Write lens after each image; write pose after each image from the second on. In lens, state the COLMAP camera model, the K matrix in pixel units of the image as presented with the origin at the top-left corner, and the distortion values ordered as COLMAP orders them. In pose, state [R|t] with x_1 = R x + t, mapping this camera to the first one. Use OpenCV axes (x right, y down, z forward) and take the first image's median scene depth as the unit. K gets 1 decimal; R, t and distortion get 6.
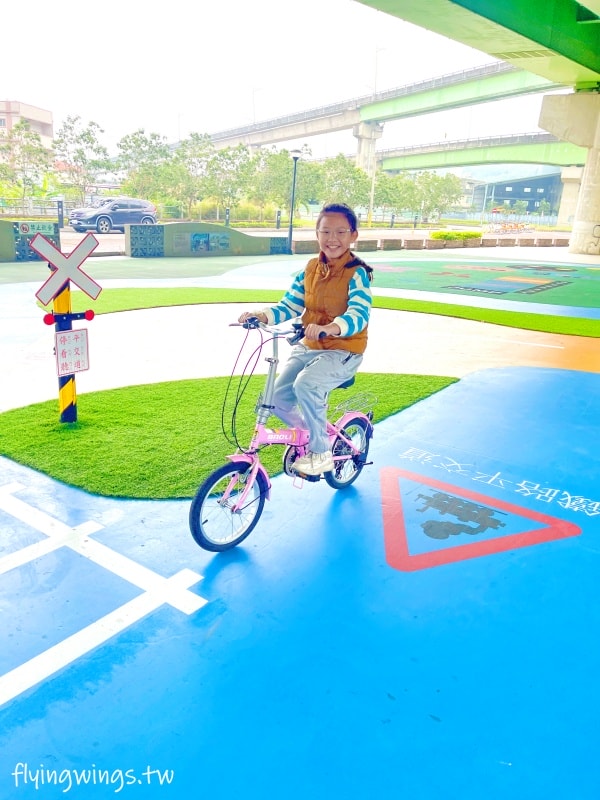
lens RADIAL K [[604.5, 0, 297.6], [0, 604.5, 402.7], [0, 0, 1]] dist [0.079407, -0.106196]
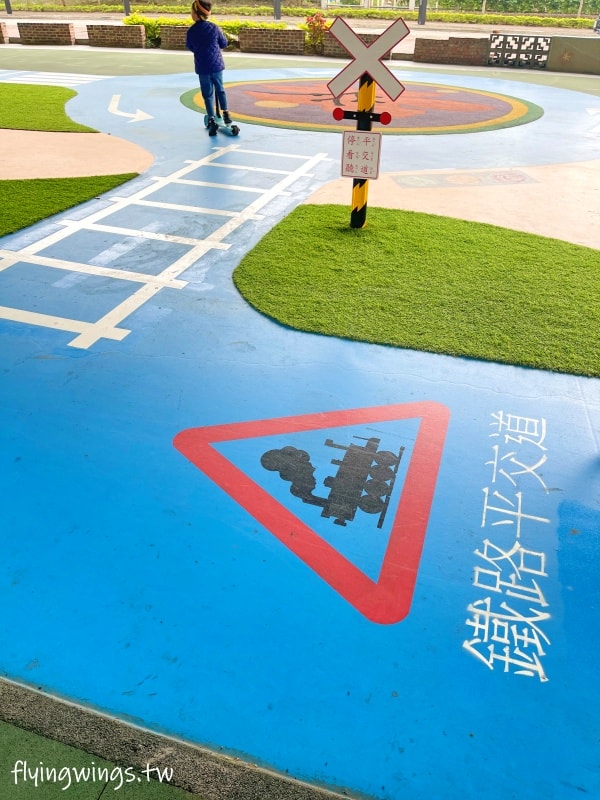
lens RADIAL K [[604.5, 0, 297.6], [0, 604.5, 402.7], [0, 0, 1]] dist [0.079407, -0.106196]
pose [[0.307818, 0.505986, -0.805746, 0.645199], [-0.288692, 0.856611, 0.427639, -0.141280], [0.906590, 0.100978, 0.409754, 0.568288]]
